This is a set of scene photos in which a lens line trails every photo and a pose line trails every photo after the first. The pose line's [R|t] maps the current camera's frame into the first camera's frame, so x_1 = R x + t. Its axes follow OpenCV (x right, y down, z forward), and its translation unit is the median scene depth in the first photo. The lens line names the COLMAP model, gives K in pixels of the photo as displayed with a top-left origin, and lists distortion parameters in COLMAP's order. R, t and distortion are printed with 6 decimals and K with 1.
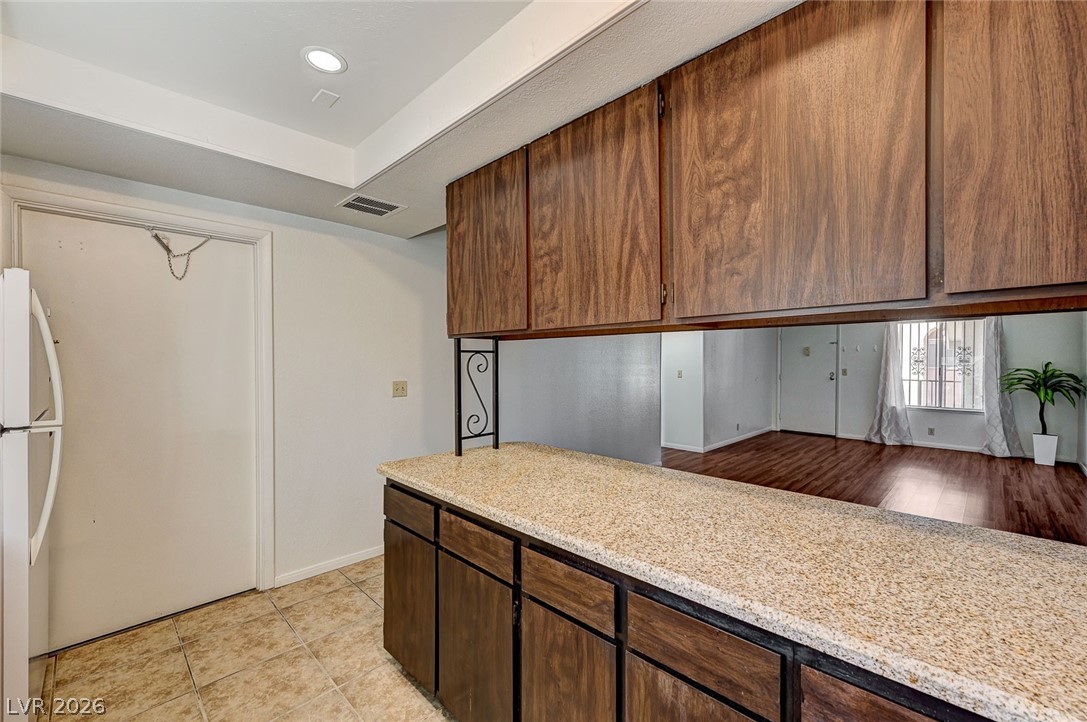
lens RADIAL K [[453.5, 0, 538.2], [0, 453.5, 361.1], [0, 0, 1]] dist [0.002863, 0.002145]
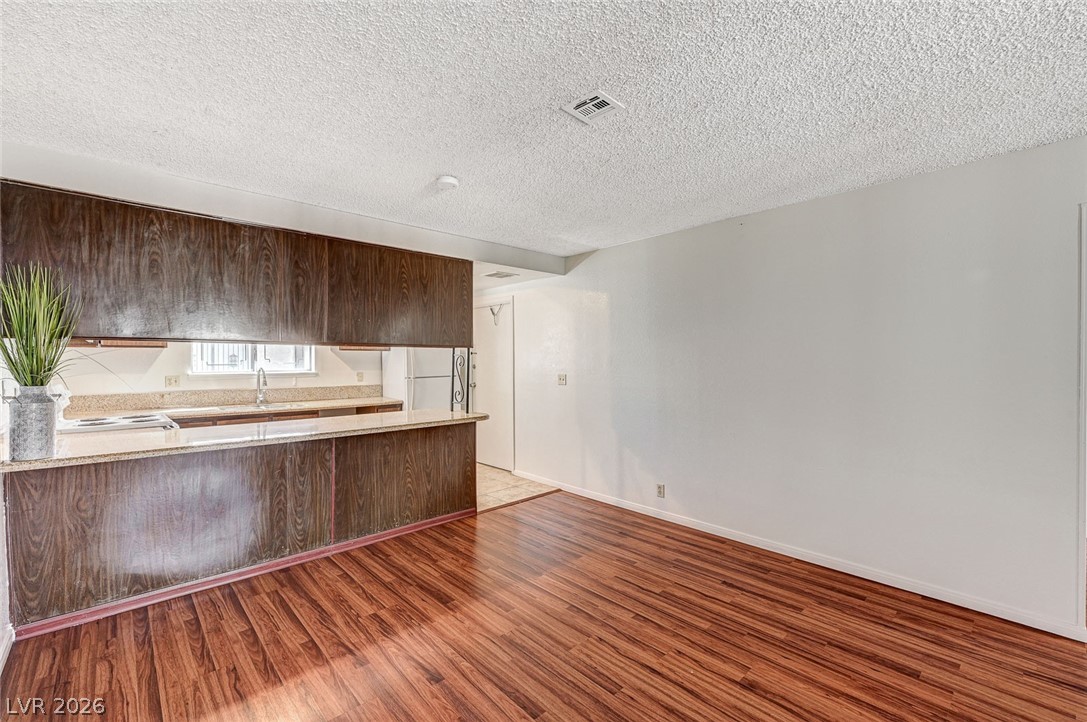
lens RADIAL K [[453.5, 0, 553.5], [0, 453.5, 368.1], [0, 0, 1]] dist [0.002863, 0.002145]
pose [[-0.018899, 0.013487, -0.999730, 1.813171], [-0.003182, 0.999903, 0.013550, 0.003935], [0.999816, 0.003437, -0.018855, 1.561320]]
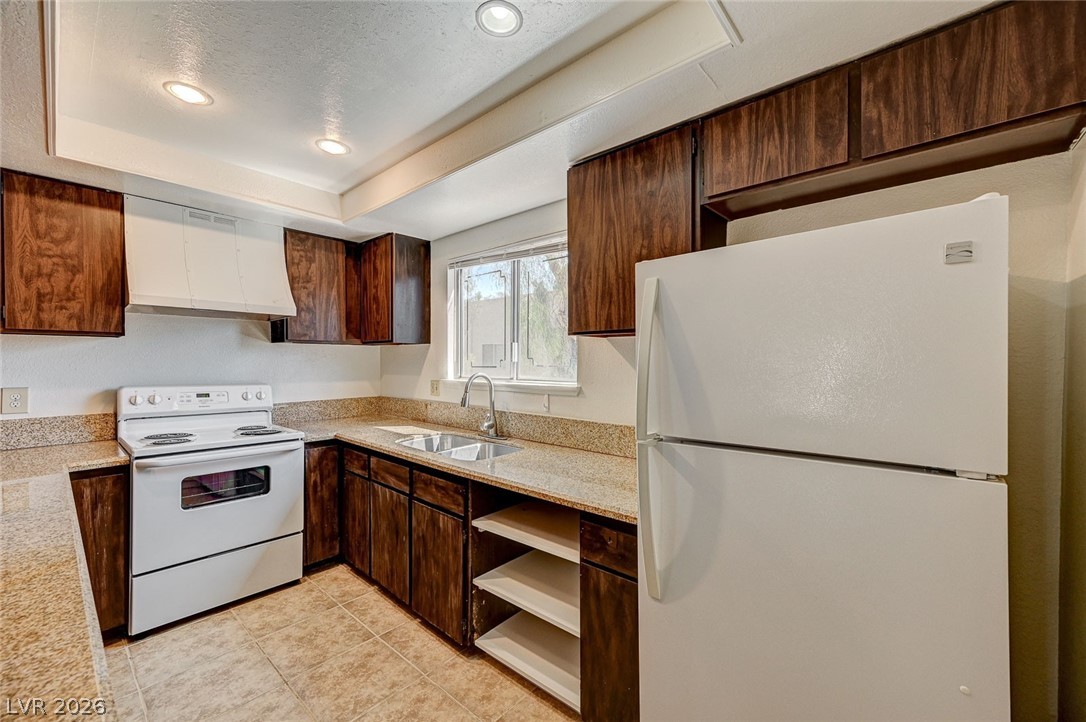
lens RADIAL K [[426.8, 0, 528.2], [0, 426.8, 367.5], [0, 0, 1]] dist [0.000257, 0.002488]
pose [[-0.998690, -0.003295, -0.051058, -0.567679], [-0.004446, 0.999738, 0.022432, -0.005451], [0.050970, 0.022629, -0.998444, 1.246731]]
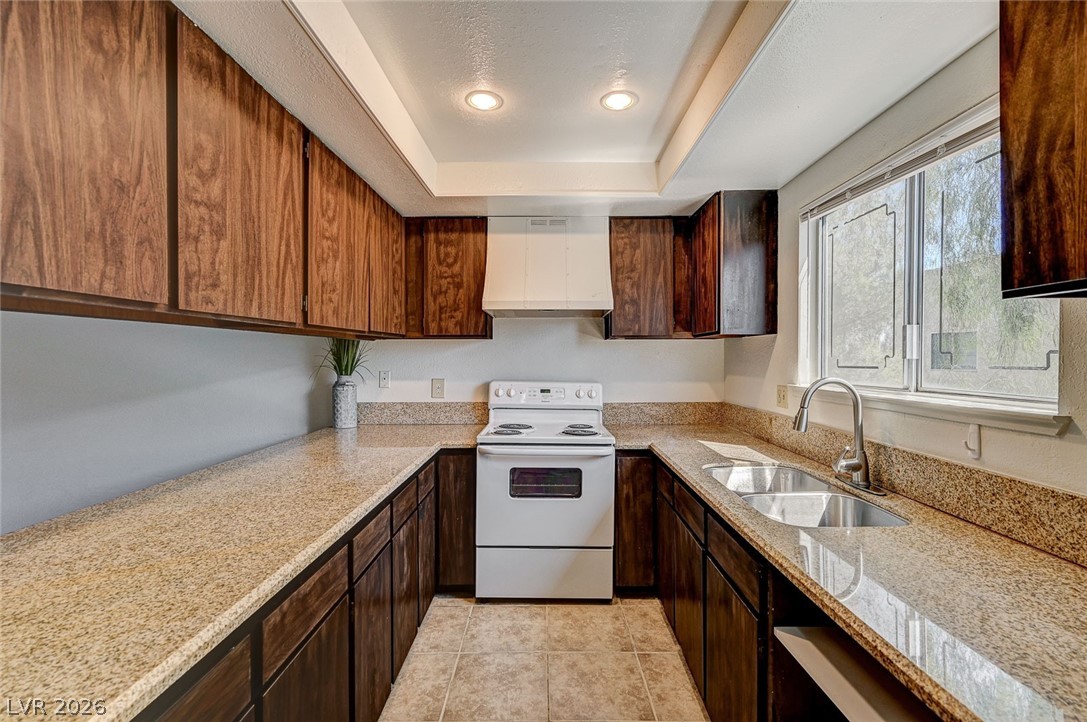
lens RADIAL K [[453.5, 0, 559.0], [0, 453.5, 363.7], [0, 0, 1]] dist [0.002863, 0.002145]
pose [[-0.720462, -0.009620, 0.693428, -0.700805], [0.004045, 0.999828, 0.018073, -0.001942], [-0.693483, 0.015826, -0.720299, 0.920236]]
